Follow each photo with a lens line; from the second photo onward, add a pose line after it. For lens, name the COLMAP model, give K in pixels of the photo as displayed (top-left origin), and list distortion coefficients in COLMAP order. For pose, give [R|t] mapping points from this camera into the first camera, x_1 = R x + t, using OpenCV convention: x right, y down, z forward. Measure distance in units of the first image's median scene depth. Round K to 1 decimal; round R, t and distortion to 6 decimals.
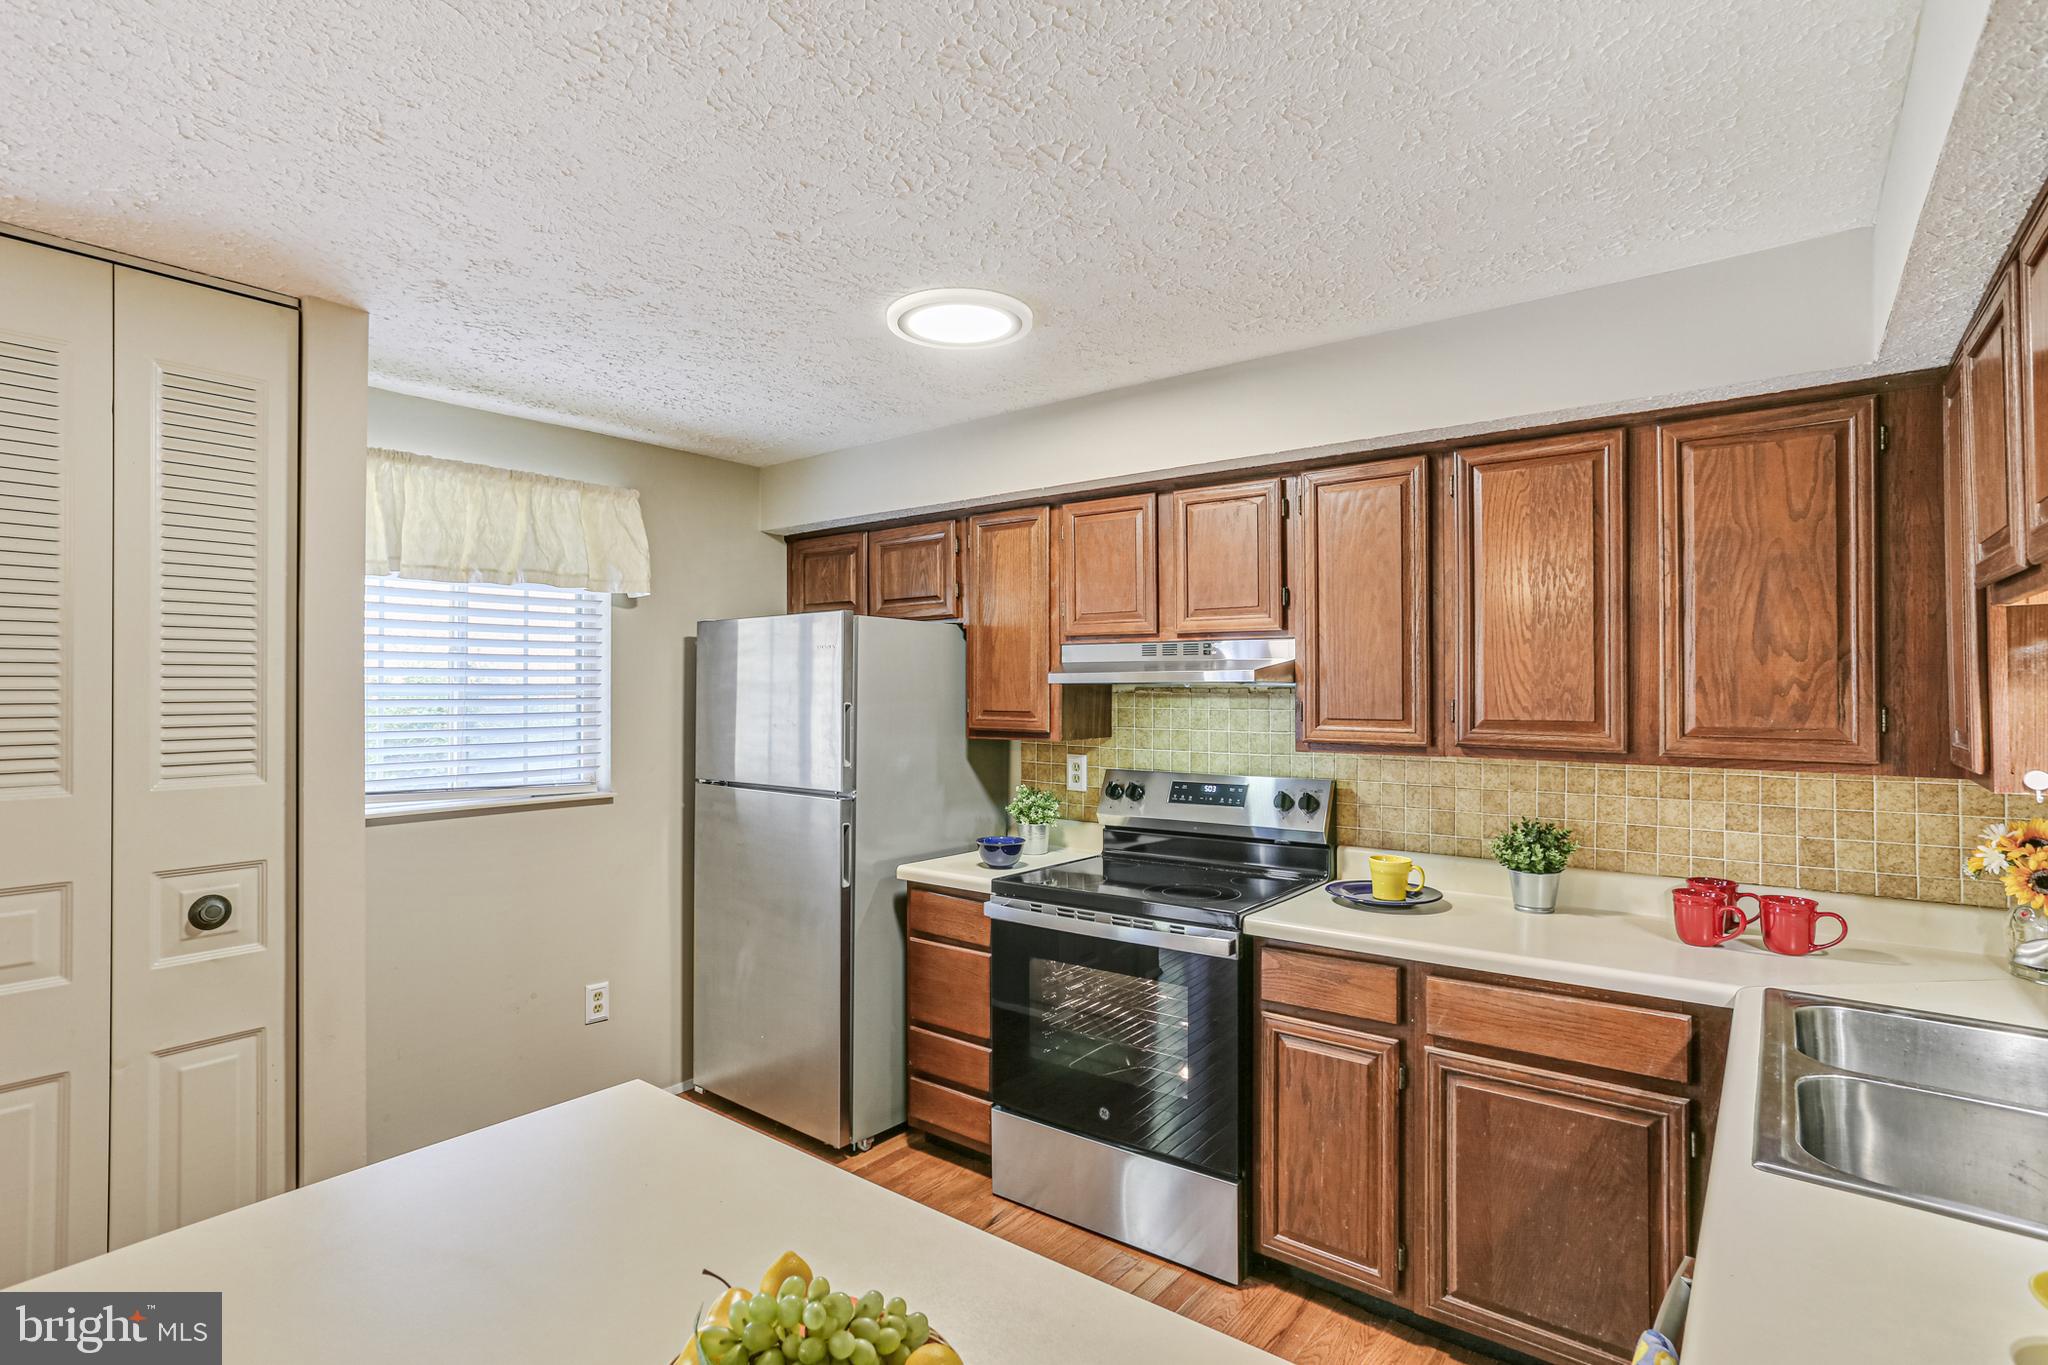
lens RADIAL K [[1028.2, 0, 1018.5], [0, 1028.2, 671.2], [0, 0, 1]] dist [-0.037772, 0.014352]
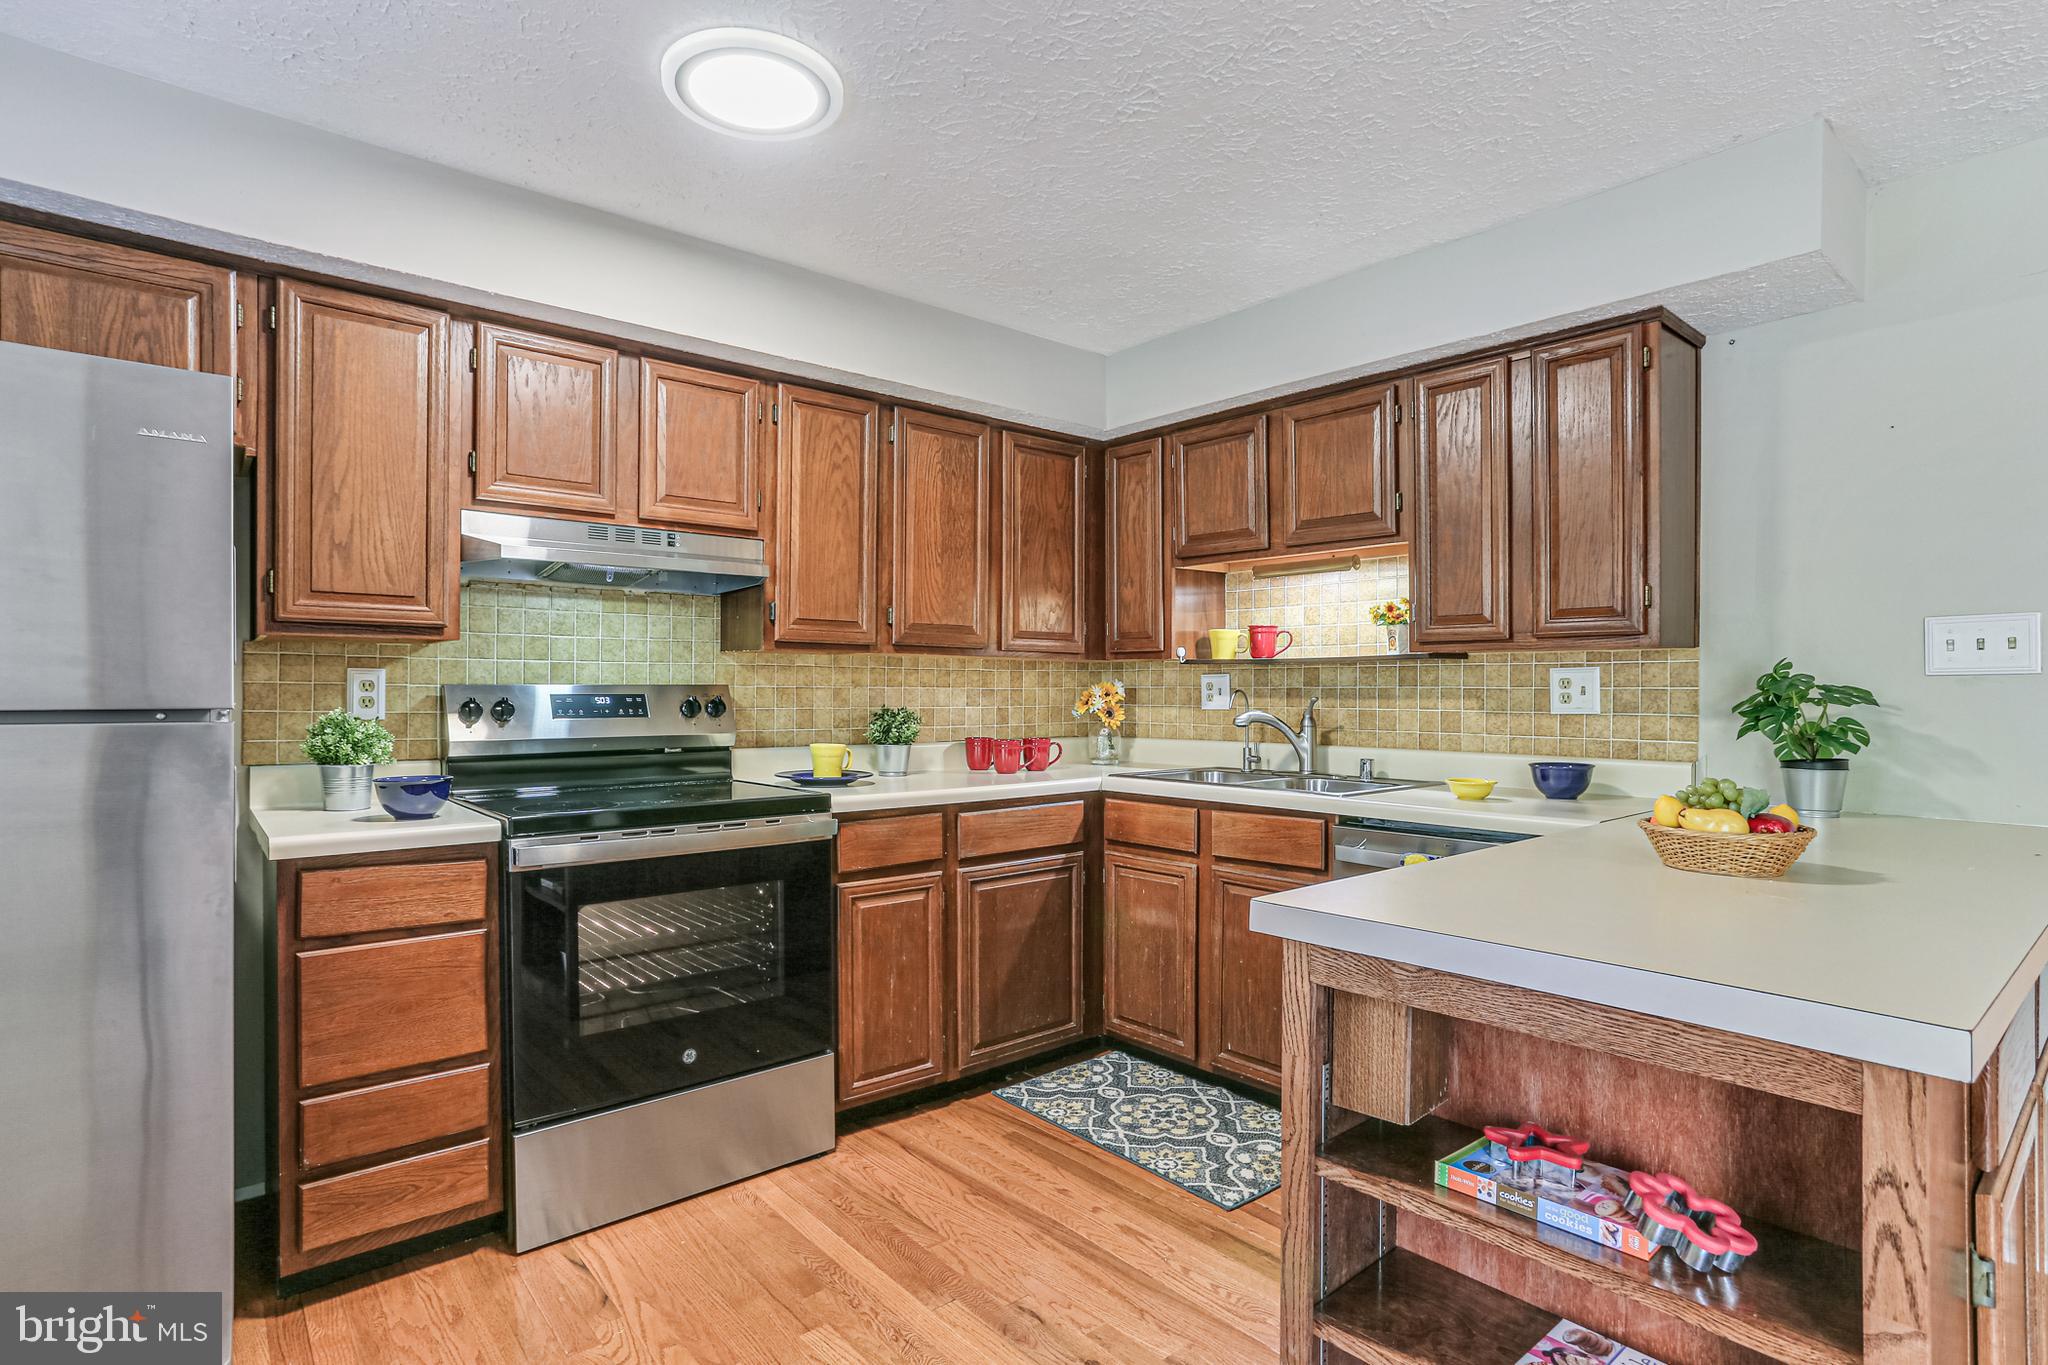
lens RADIAL K [[1028.2, 0, 1021.0], [0, 1028.2, 691.0], [0, 0, 1]] dist [-0.037772, 0.014352]
pose [[0.196818, 0.001684, 0.980439, -0.663662], [-0.015615, 0.999877, 0.001418, 0.109251], [-0.980316, -0.015588, 0.196820, 0.518886]]
